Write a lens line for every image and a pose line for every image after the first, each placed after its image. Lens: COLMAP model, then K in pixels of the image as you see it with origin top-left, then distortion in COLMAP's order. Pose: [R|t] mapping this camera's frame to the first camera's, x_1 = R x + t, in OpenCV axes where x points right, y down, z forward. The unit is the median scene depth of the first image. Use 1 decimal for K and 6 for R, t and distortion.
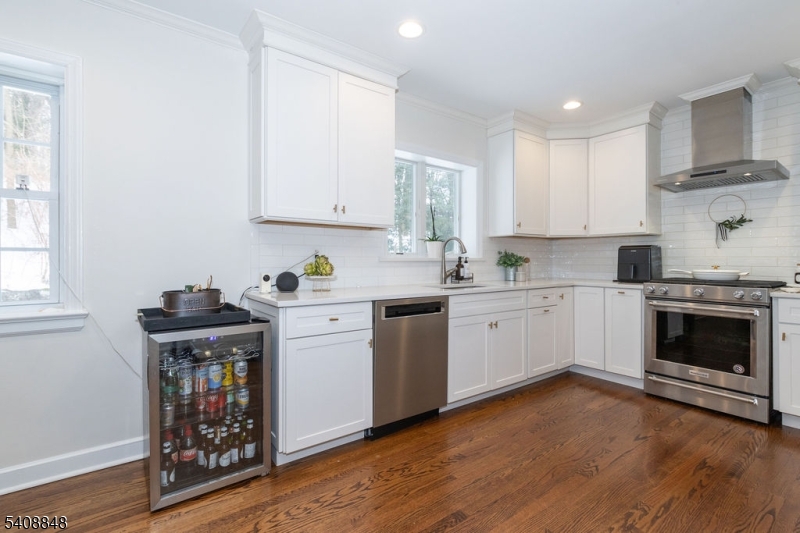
lens RADIAL K [[378.0, 0, 405.1], [0, 378.0, 263.1], [0, 0, 1]] dist [0.002785, 0.000200]
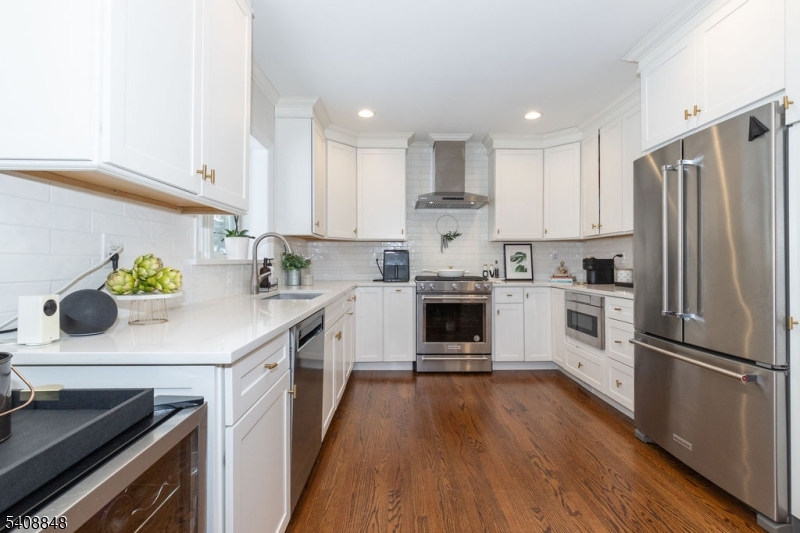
lens RADIAL K [[378.0, 0, 403.4], [0, 378.0, 262.6], [0, 0, 1]] dist [0.002785, 0.000200]
pose [[0.575151, -0.002214, 0.818044, -0.381699], [0.005457, 0.999984, -0.001130, -0.005639], [-0.818029, 0.005114, 0.575154, 0.345837]]
